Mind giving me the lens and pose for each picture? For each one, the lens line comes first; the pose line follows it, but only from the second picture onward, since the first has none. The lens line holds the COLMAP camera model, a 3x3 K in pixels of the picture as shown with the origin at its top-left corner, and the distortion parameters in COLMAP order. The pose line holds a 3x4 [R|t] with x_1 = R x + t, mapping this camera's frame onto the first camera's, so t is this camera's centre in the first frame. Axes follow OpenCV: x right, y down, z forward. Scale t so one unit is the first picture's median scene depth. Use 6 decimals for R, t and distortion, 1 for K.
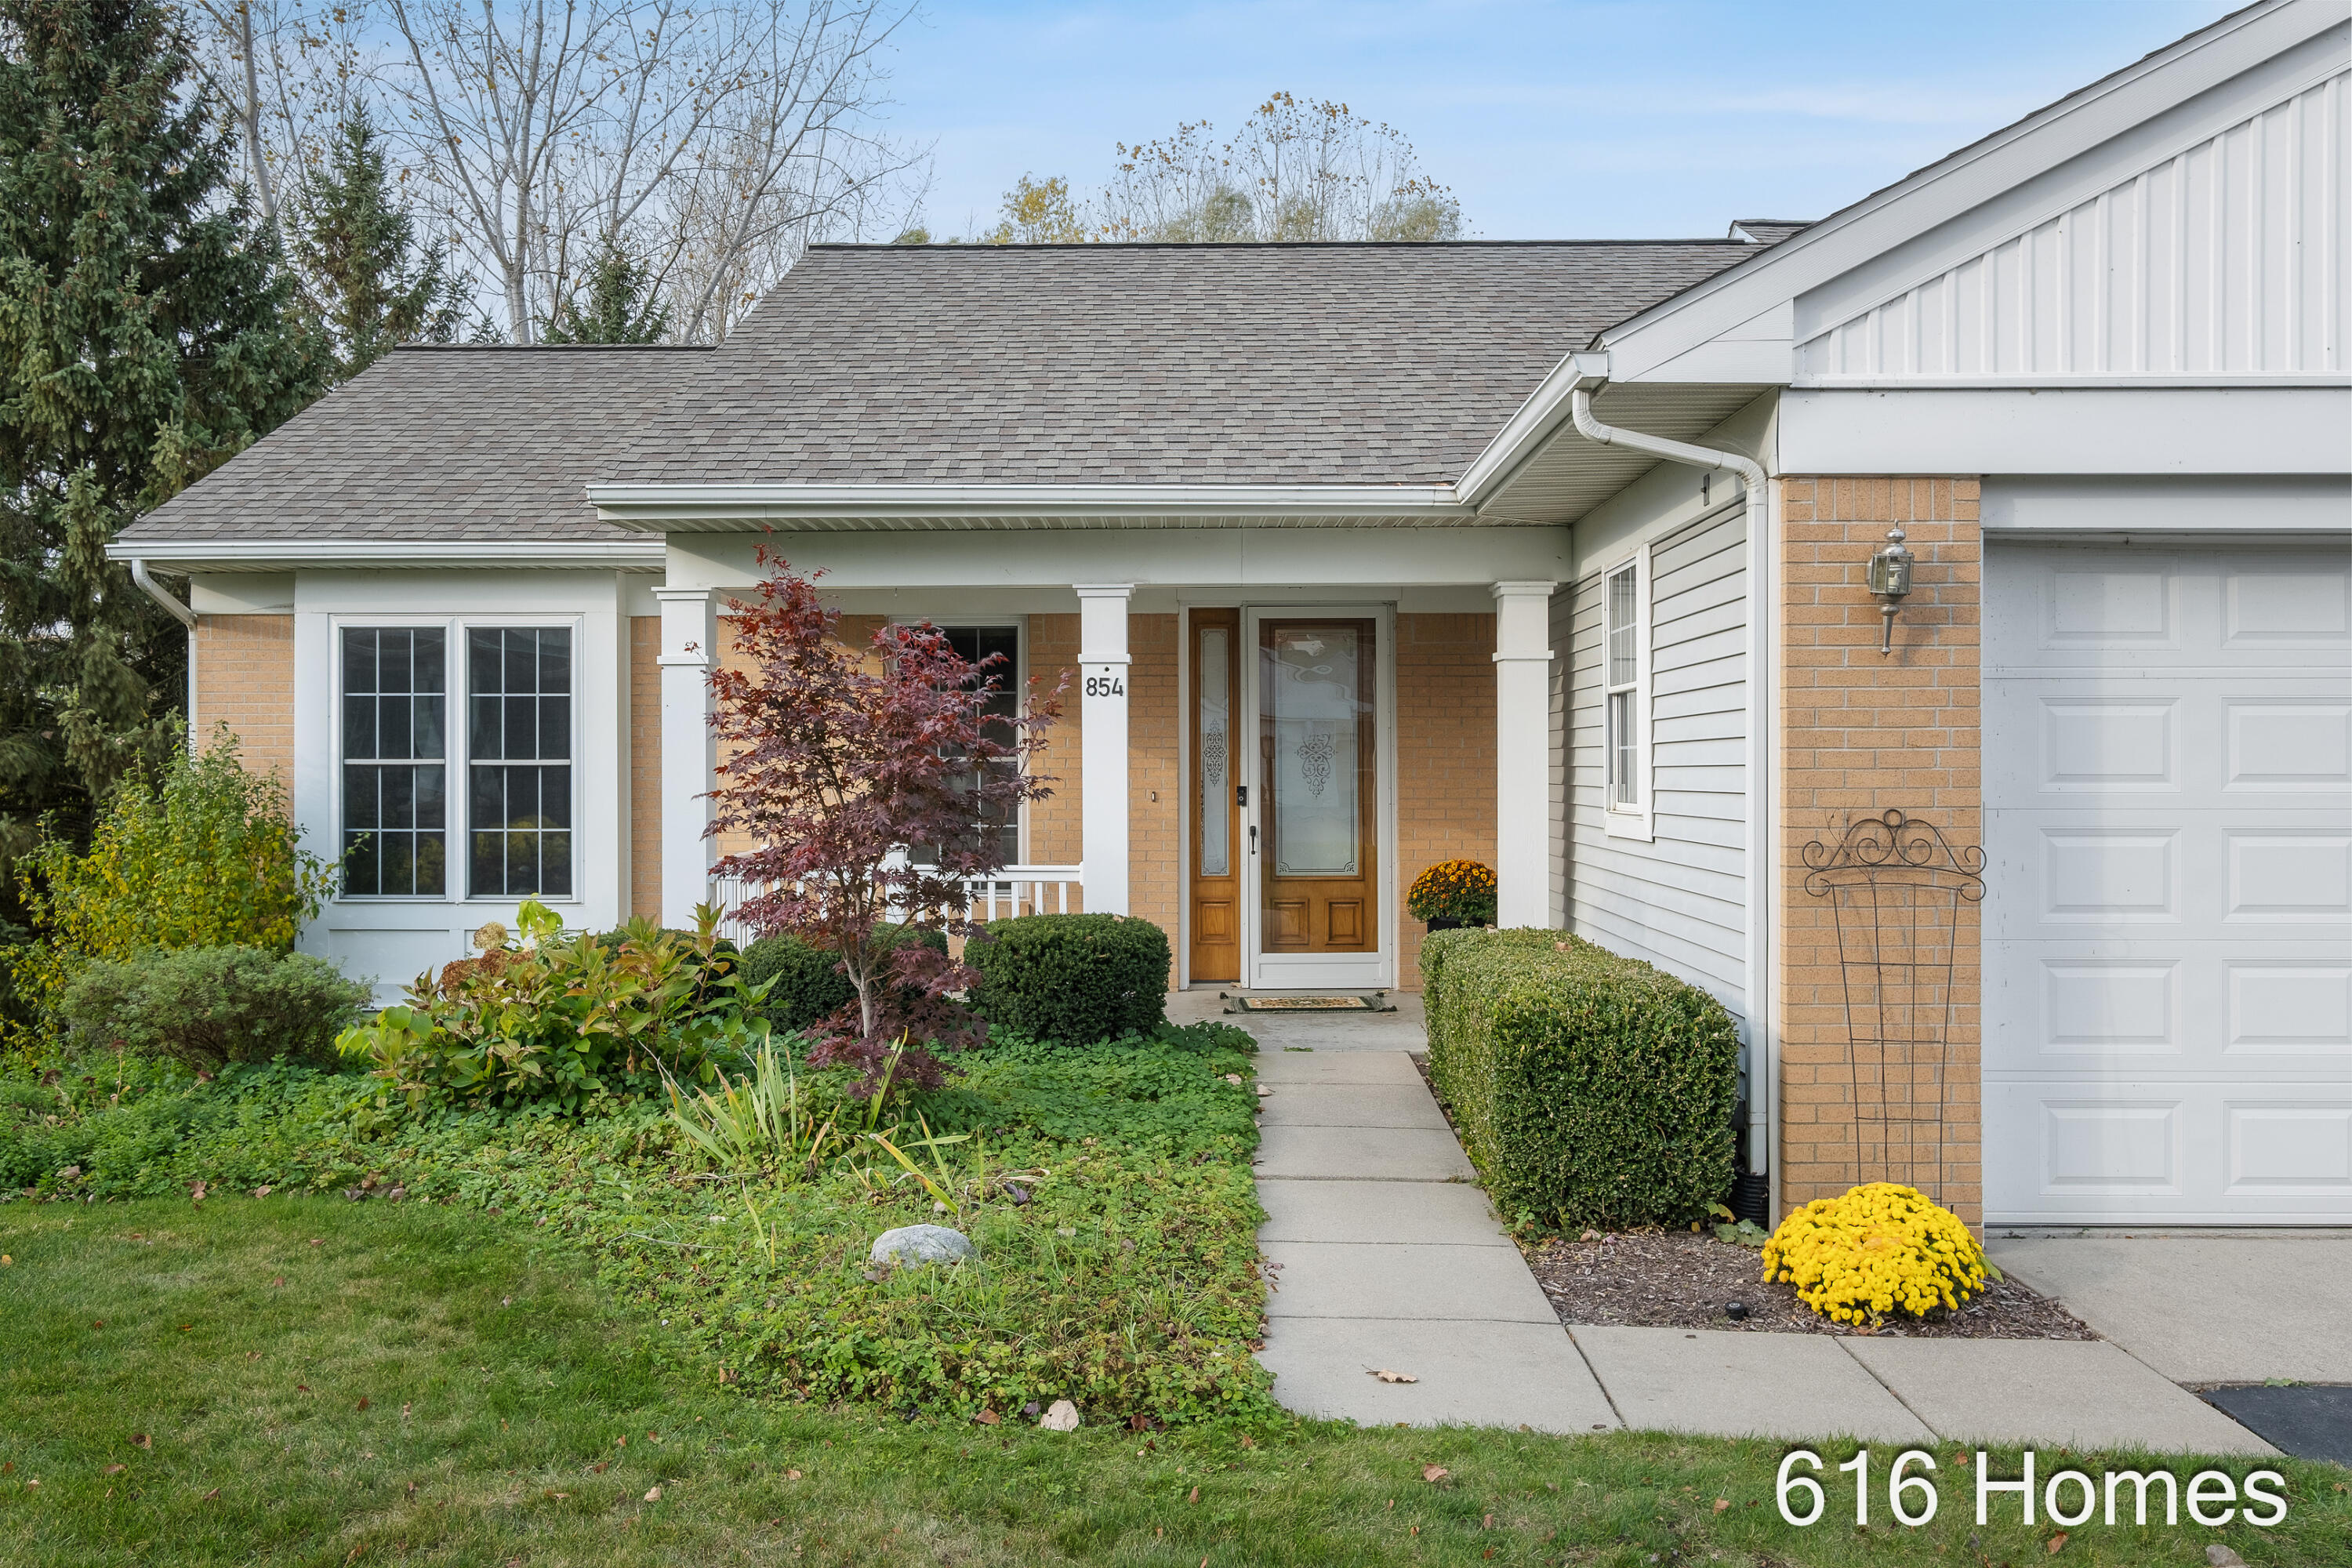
lens RADIAL K [[1963.9, 0, 1176.0], [0, 1963.9, 784.0], [0, 0, 1]] dist [-0.004814, 0.014353]
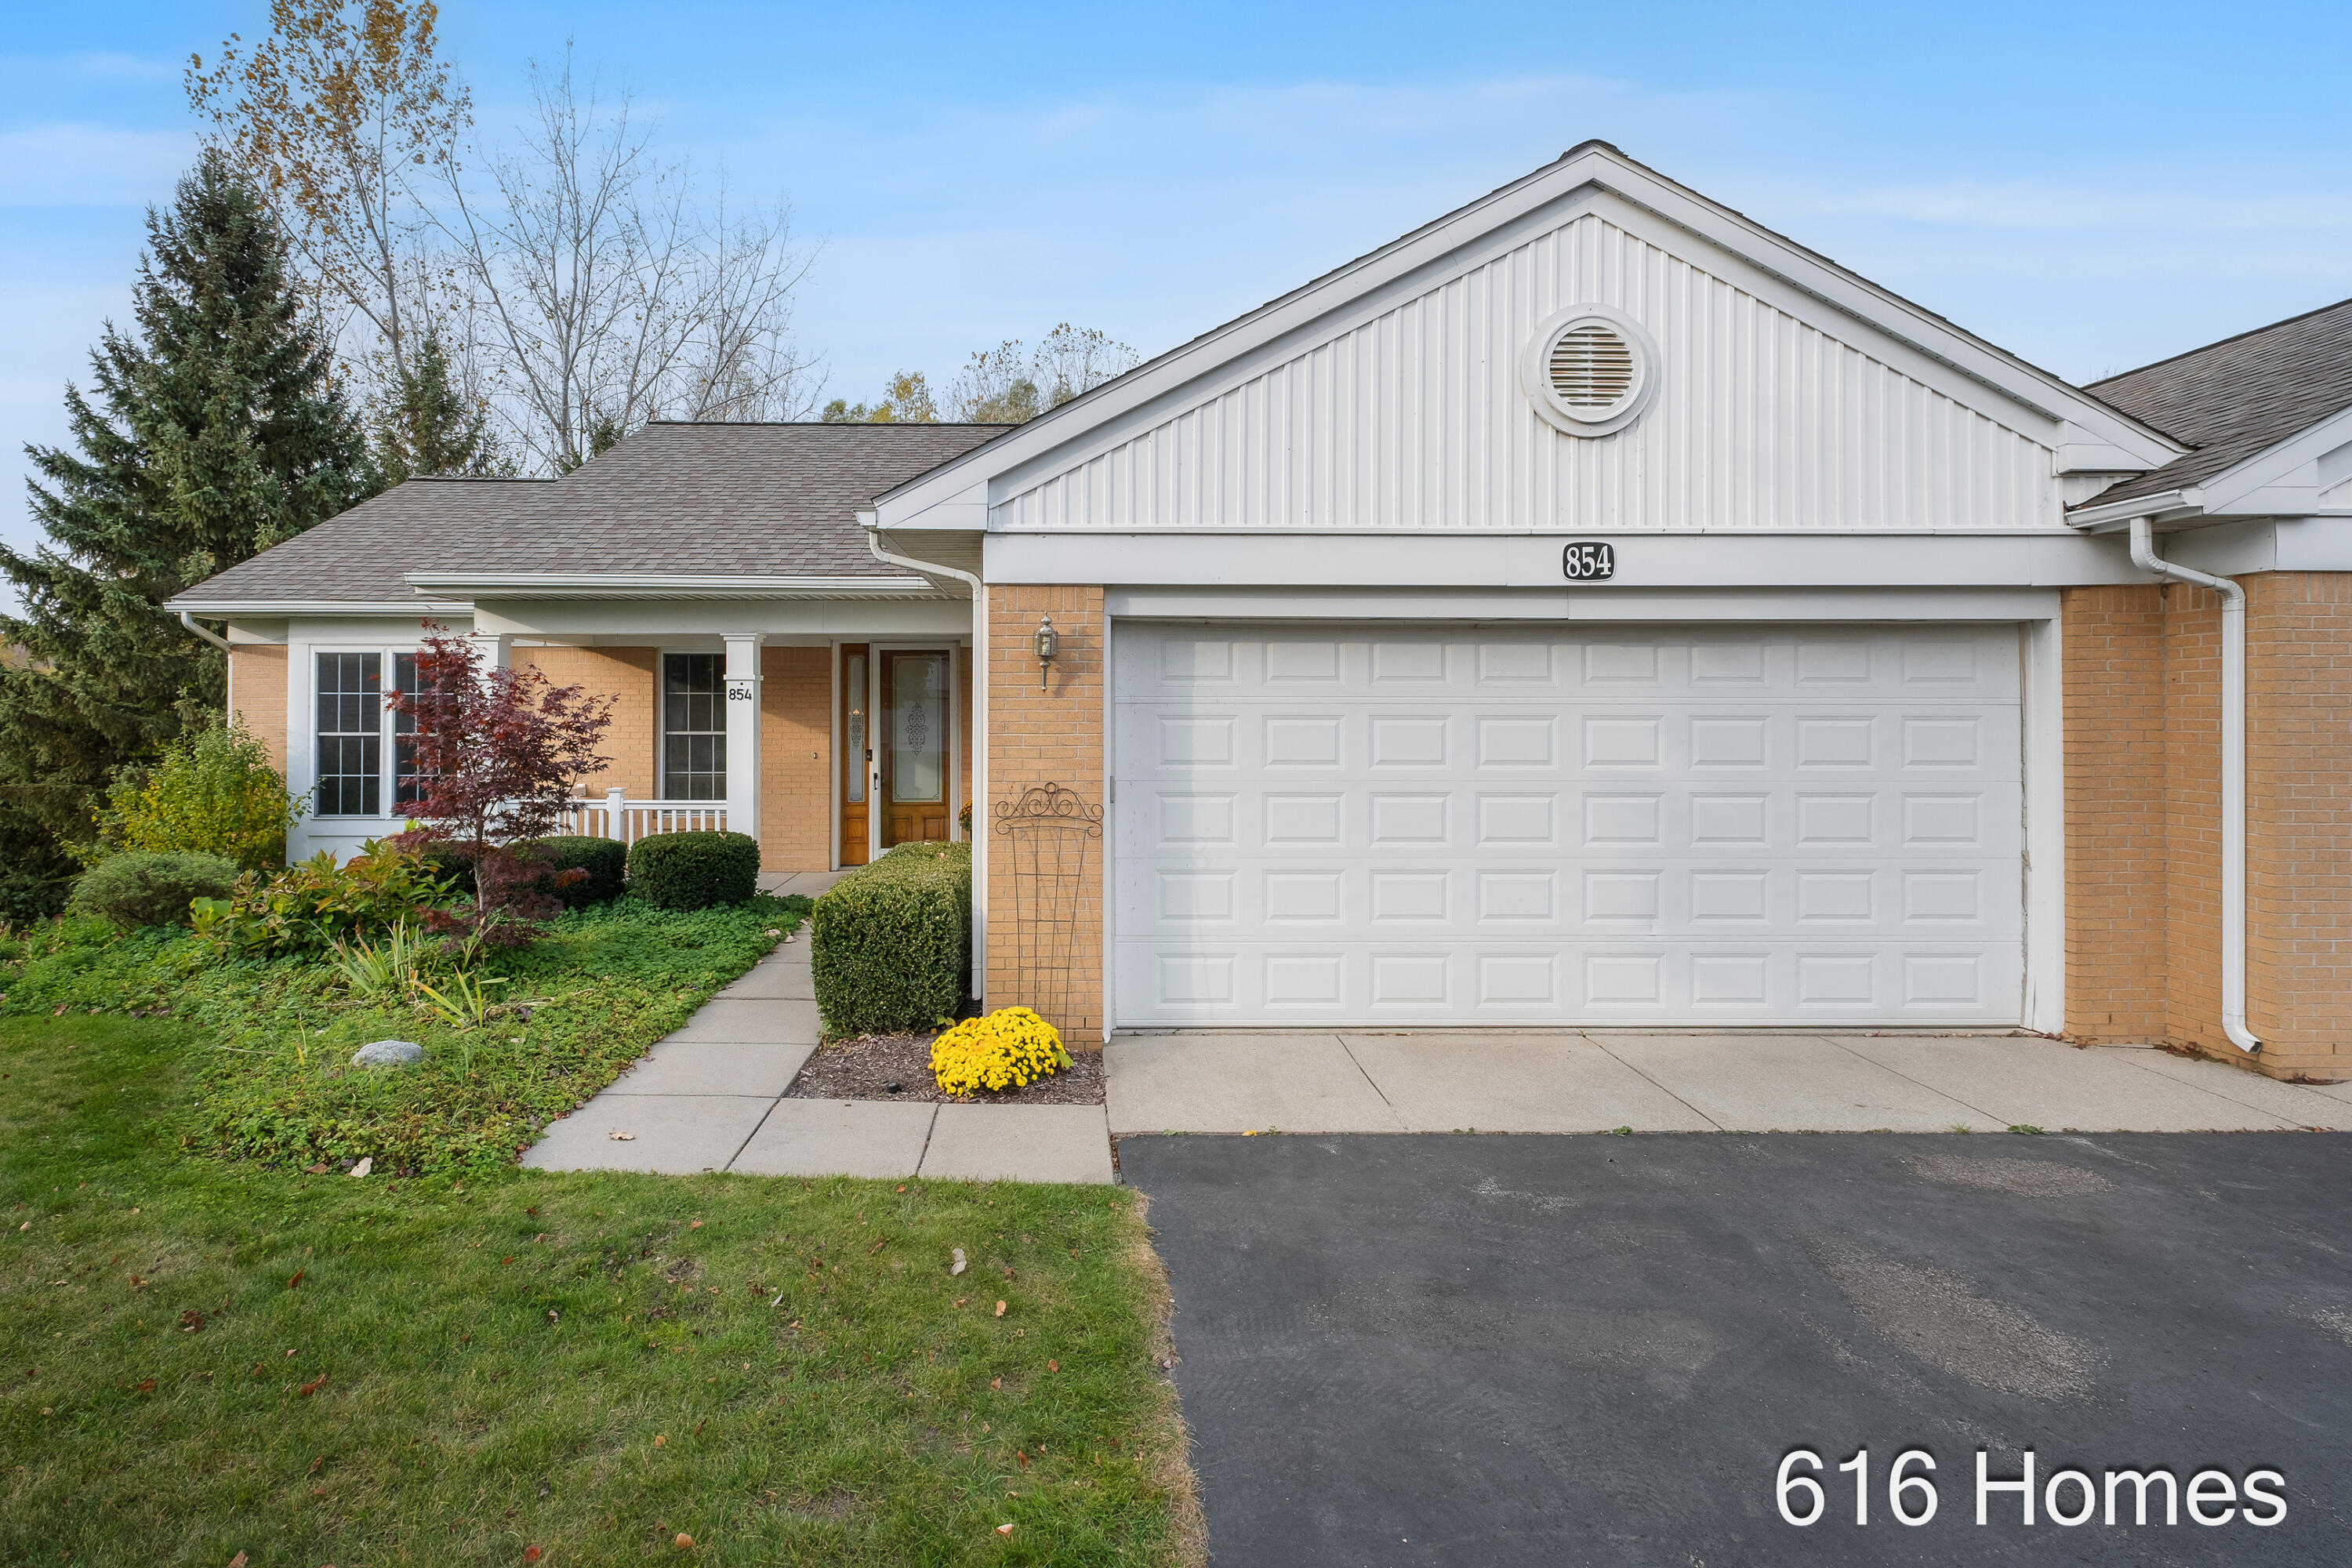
lens RADIAL K [[1157.9, 0, 1170.0], [0, 1157.9, 712.2], [0, 0, 1]] dist [0.004989, 0.000348]
pose [[0.999583, 0.002253, 0.028781, 0.377222], [-0.002069, 0.999977, -0.006444, -0.035405], [-0.028794, 0.006382, 0.999565, 0.002346]]
